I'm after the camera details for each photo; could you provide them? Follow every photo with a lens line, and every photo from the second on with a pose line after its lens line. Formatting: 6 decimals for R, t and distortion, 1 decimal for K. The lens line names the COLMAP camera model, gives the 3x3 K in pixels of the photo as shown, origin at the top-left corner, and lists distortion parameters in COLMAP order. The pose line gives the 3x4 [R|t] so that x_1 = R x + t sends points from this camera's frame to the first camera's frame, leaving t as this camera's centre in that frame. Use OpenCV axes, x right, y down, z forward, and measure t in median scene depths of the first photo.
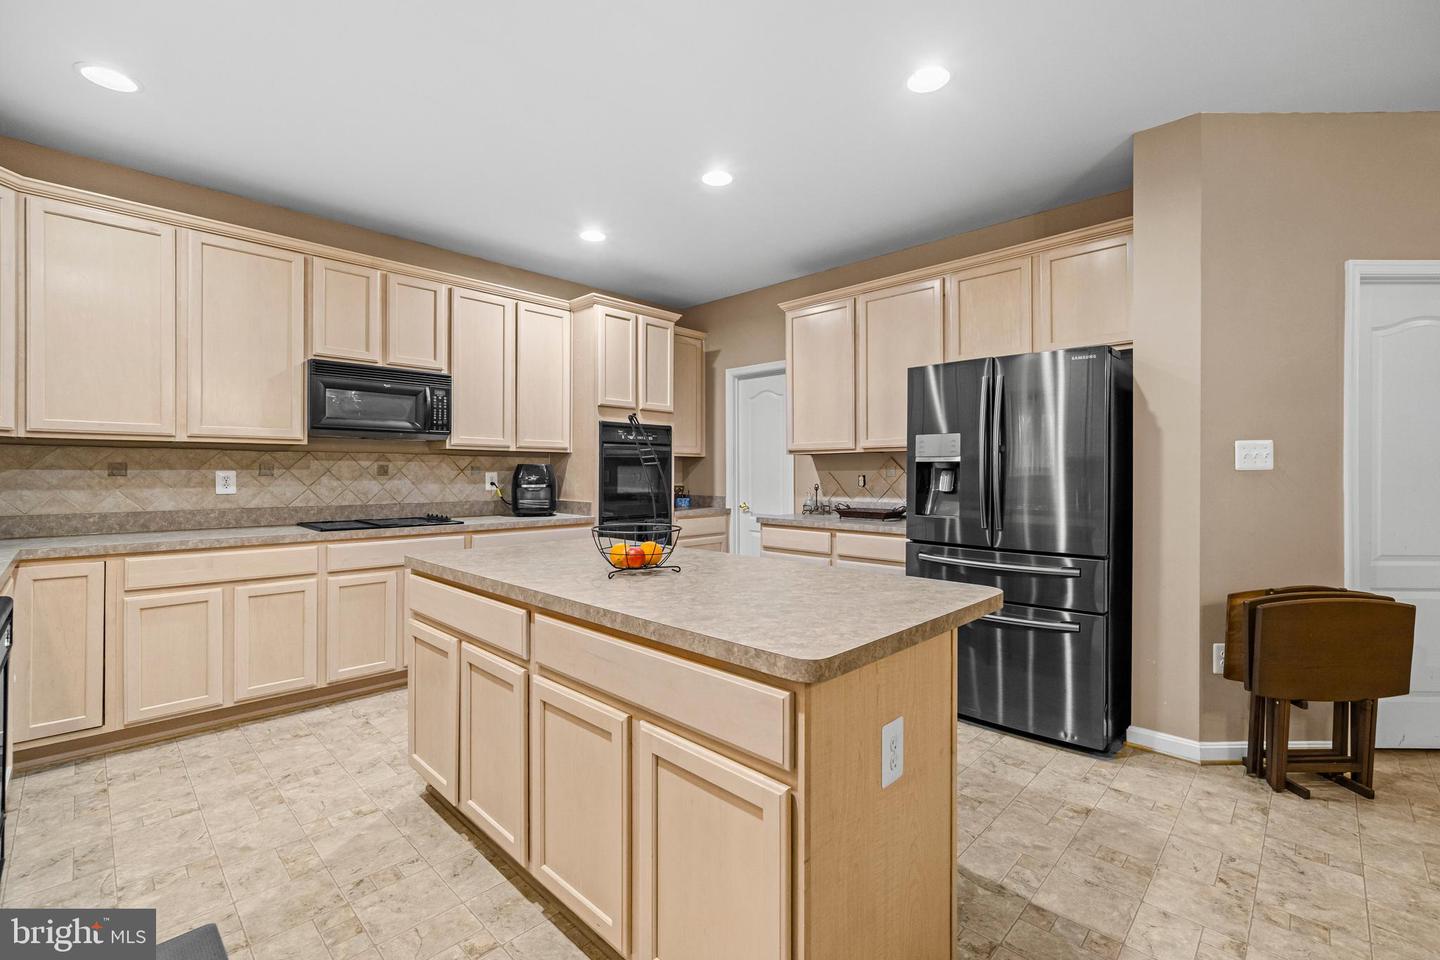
lens RADIAL K [[610.0, 0, 709.5], [0, 610.0, 480.2], [0, 0, 1]] dist [-0.000015, 0.000085]
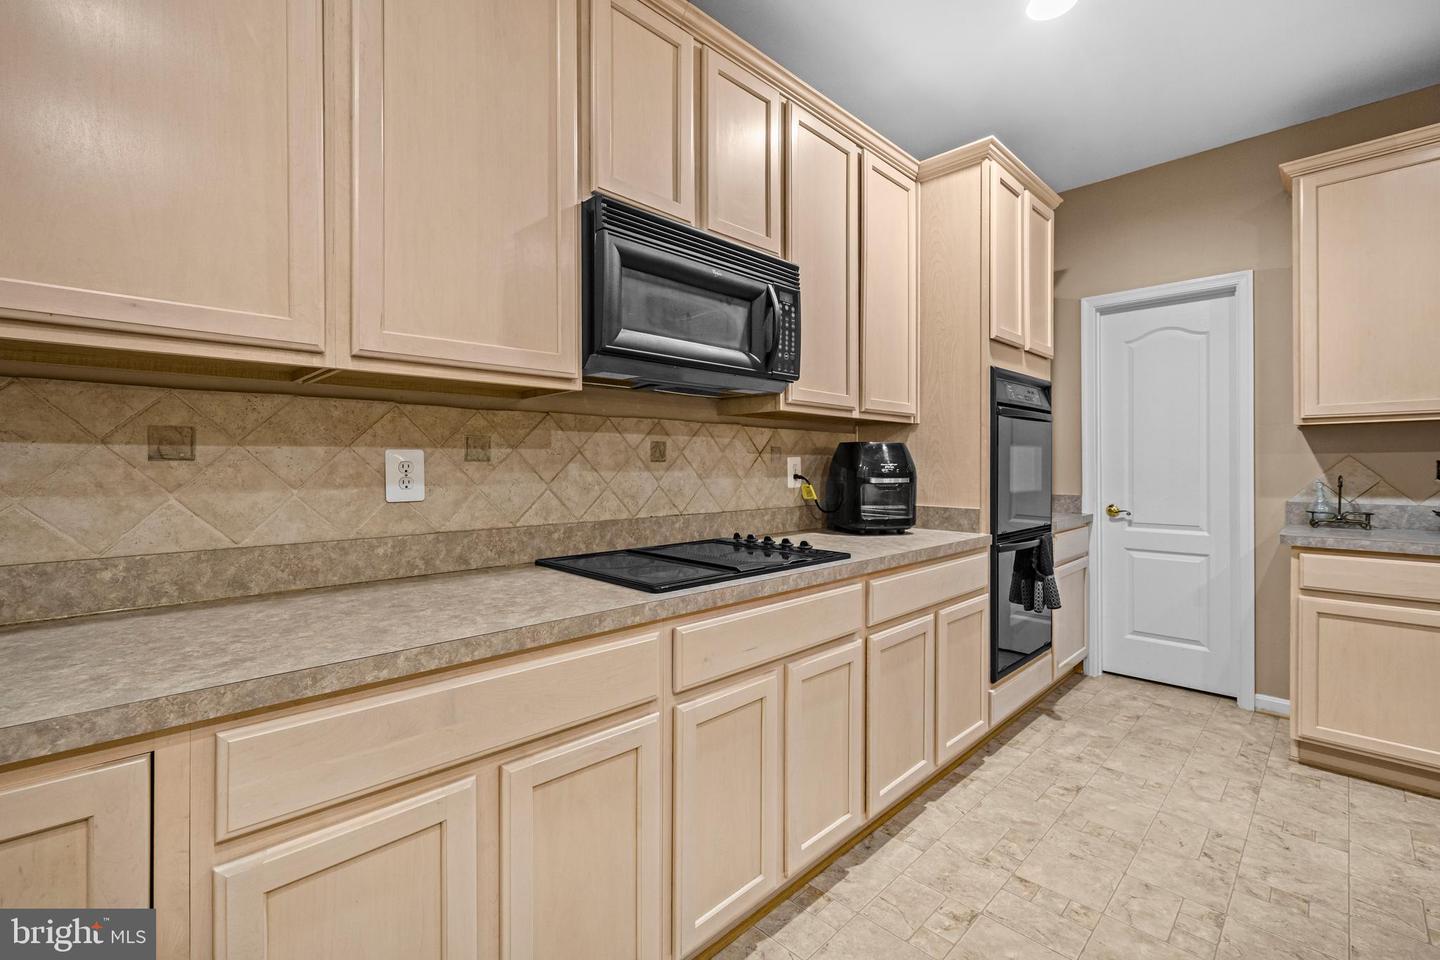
lens RADIAL K [[610.0, 0, 712.1], [0, 610.0, 471.1], [0, 0, 1]] dist [-0.000015, 0.000085]
pose [[0.999940, -0.005257, -0.009632, -0.513395], [0.005193, 0.999964, -0.006652, 0.004147], [0.009667, 0.006602, 0.999931, 0.506733]]
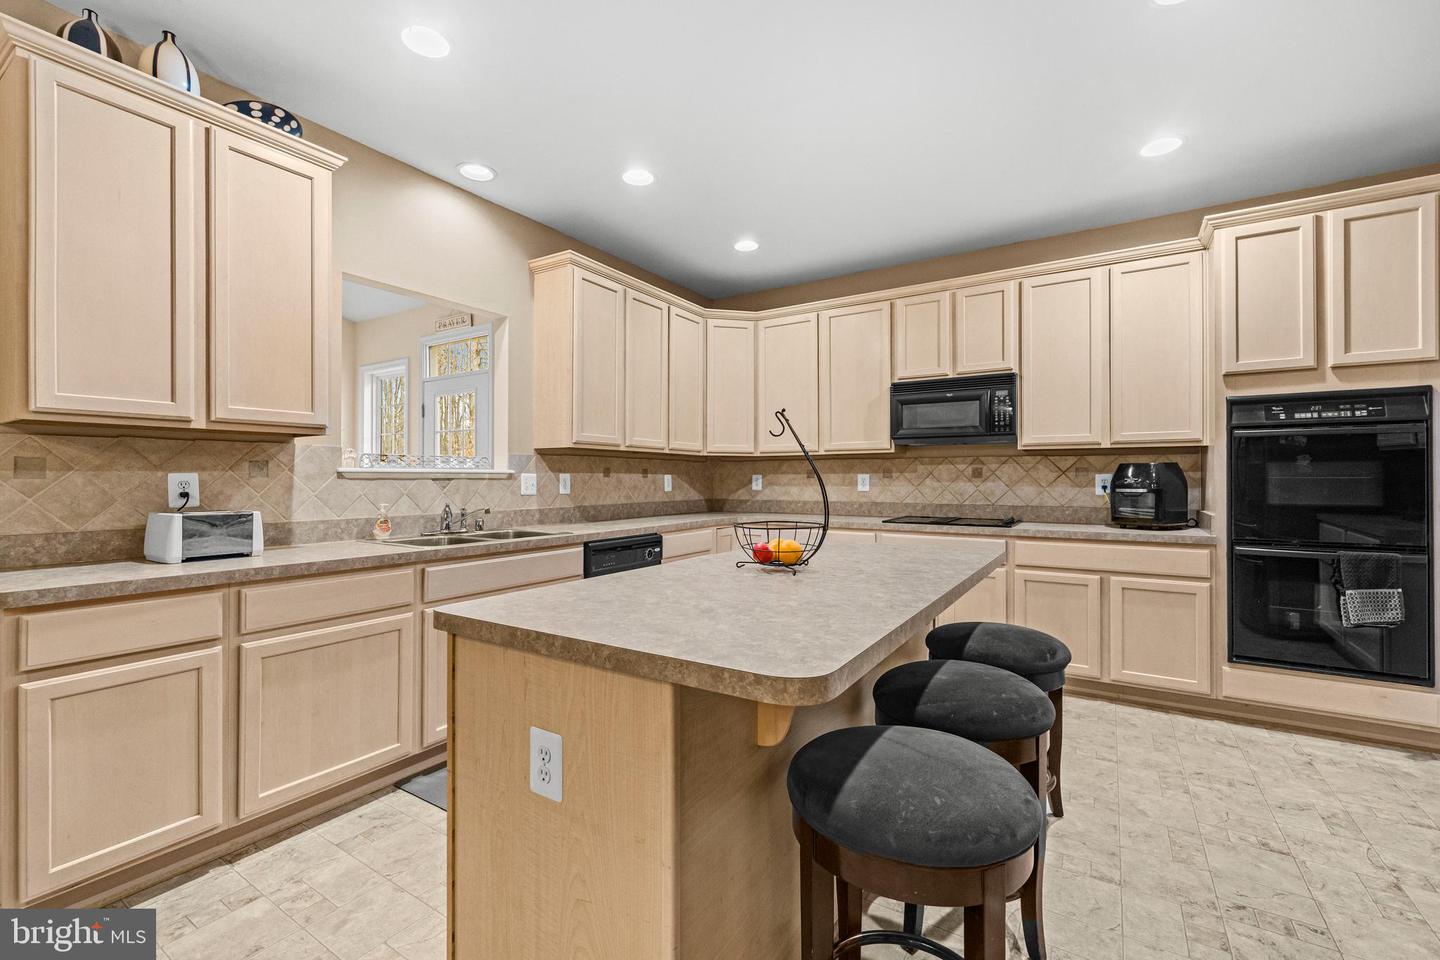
lens RADIAL K [[610.0, 0, 715.1], [0, 610.0, 477.9], [0, 0, 1]] dist [-0.000015, 0.000085]
pose [[0.215706, -0.004483, -0.976448, 0.425347], [-0.011230, 0.999912, -0.007072, 0.005570], [0.976394, 0.012491, 0.215637, 0.345738]]
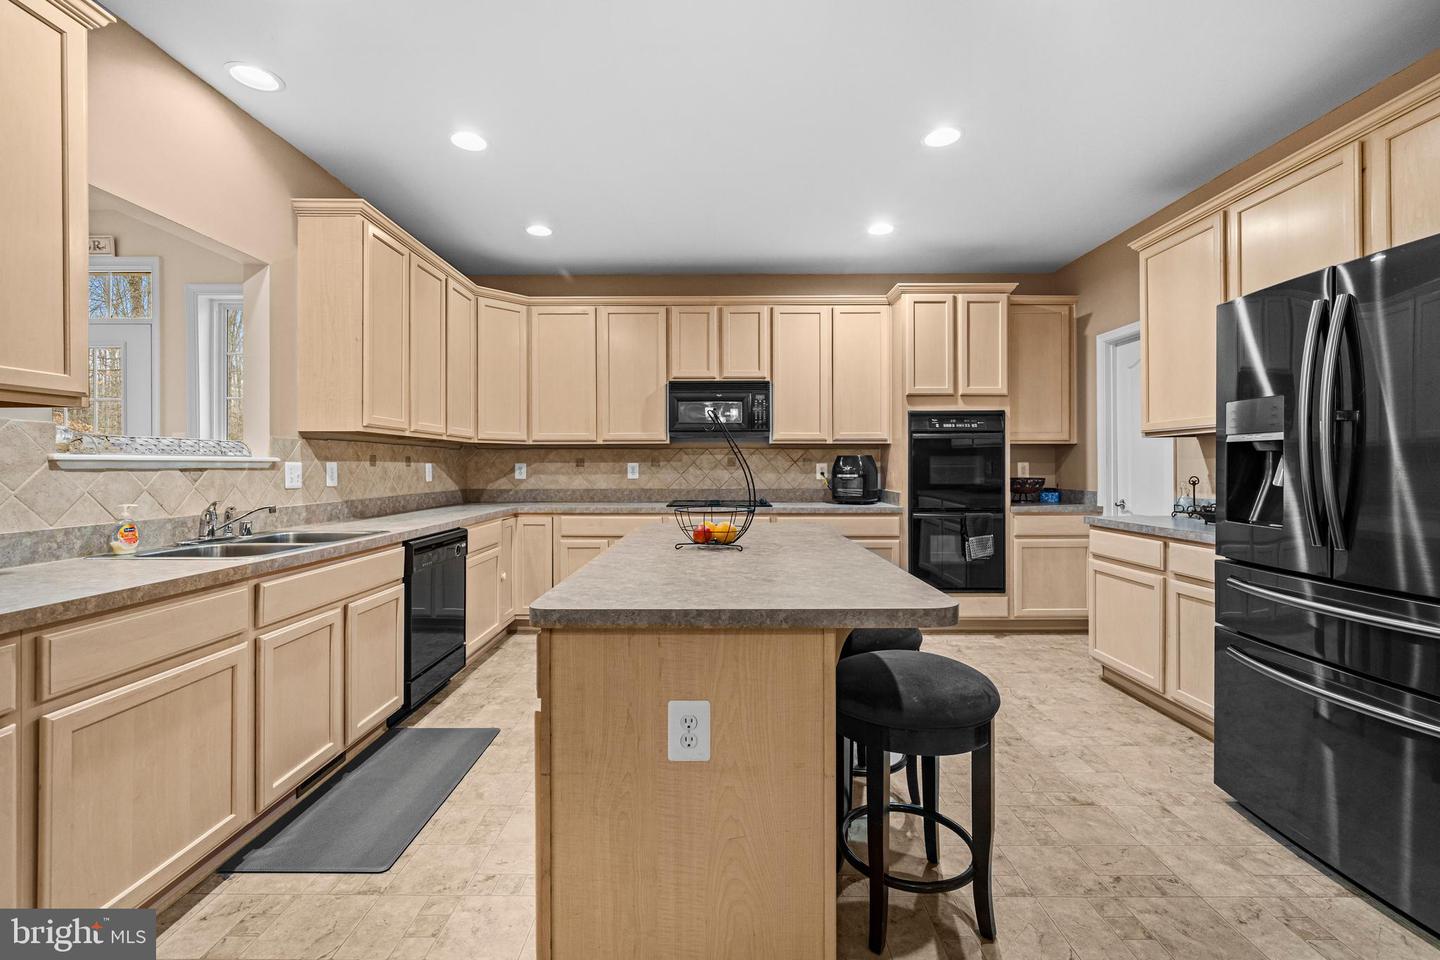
lens RADIAL K [[610.0, 0, 722.0], [0, 610.0, 467.8], [0, 0, 1]] dist [-0.000015, 0.000085]
pose [[0.707013, -0.001579, -0.707199, 0.357986], [-0.005346, 0.999957, -0.007577, 0.005439], [0.707181, 0.009138, 0.706974, 0.104725]]
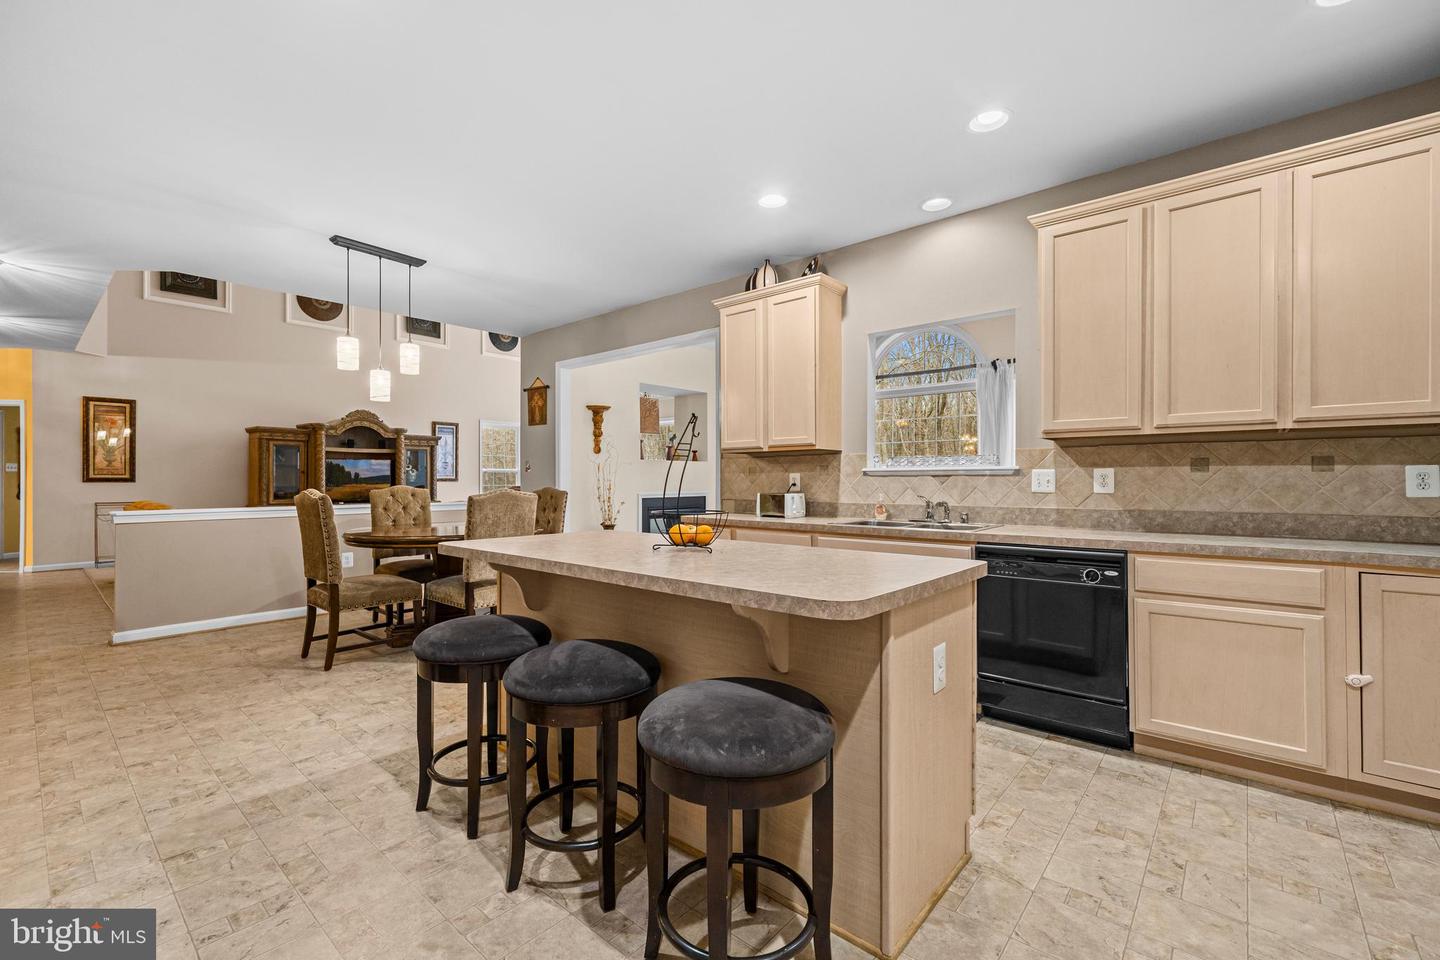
lens RADIAL K [[610.0, 0, 694.1], [0, 610.0, 464.4], [0, 0, 1]] dist [-0.000015, 0.000085]
pose [[-0.998206, -0.009357, -0.059143, -0.018858], [-0.008293, 0.999800, -0.018215, 0.008481], [0.059302, -0.017692, -0.998083, 1.096114]]
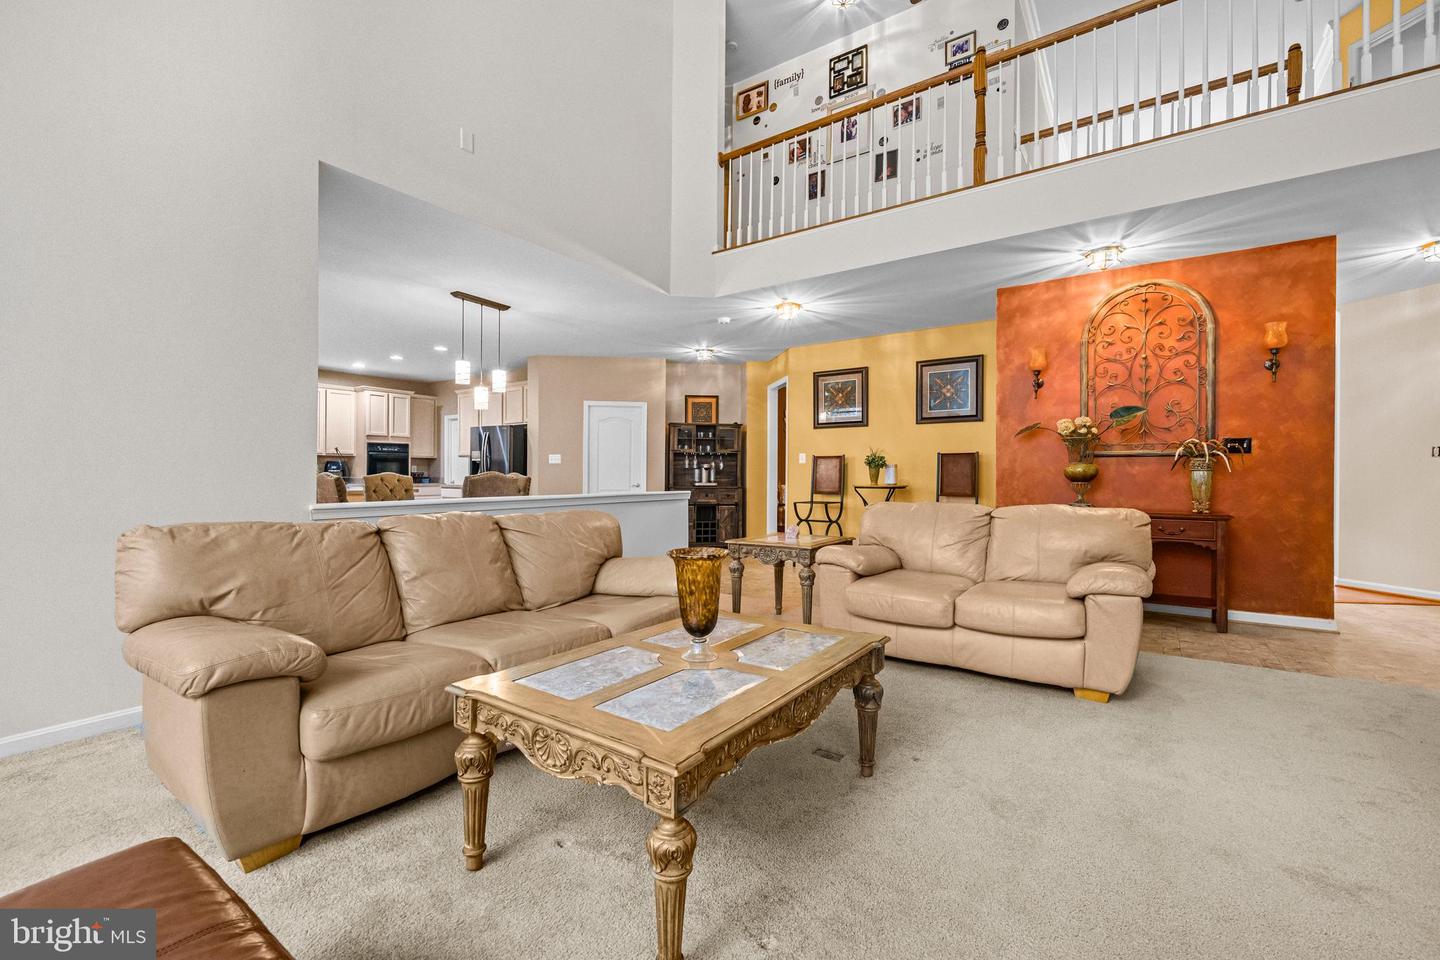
lens RADIAL K [[610.0, 0, 708.1], [0, 610.0, 471.7], [0, 0, 1]] dist [-0.000015, 0.000085]
pose [[0.986119, 0.001619, 0.166032, 0.804380], [0.000567, 0.999914, -0.013119, 0.050132], [-0.166039, 0.013031, 0.986033, -1.669896]]
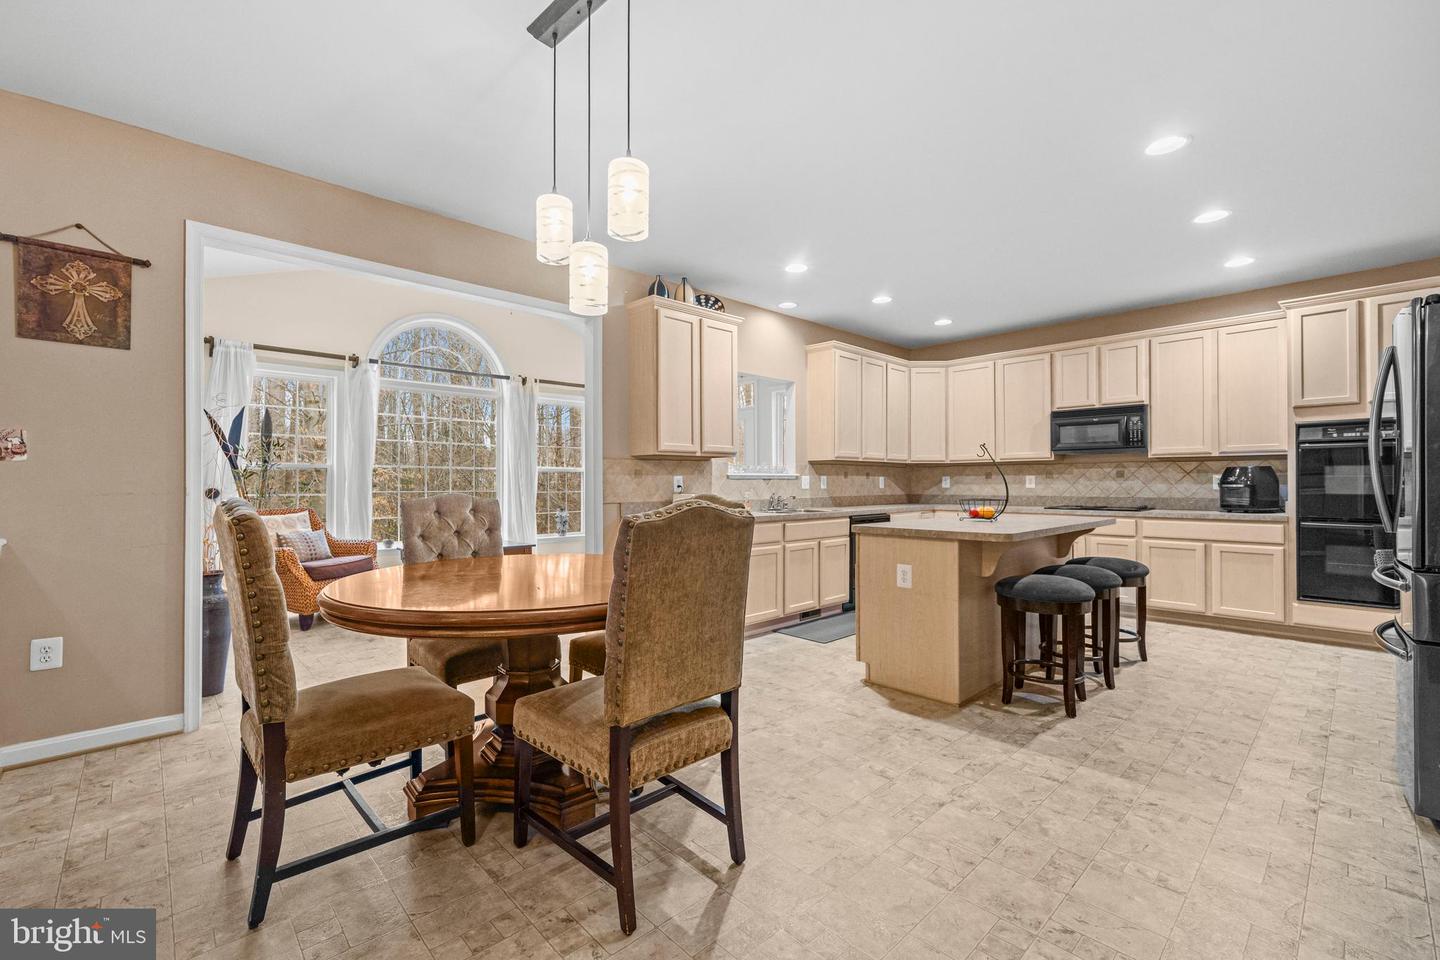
lens RADIAL K [[610.0, 0, 720.3], [0, 610.0, 476.3], [0, 0, 1]] dist [-0.000015, 0.000085]
pose [[-0.021830, -0.012966, -0.999678, 0.995634], [-0.010309, 0.999866, -0.012743, 0.018202], [0.999709, 0.010027, -0.021961, 0.082448]]
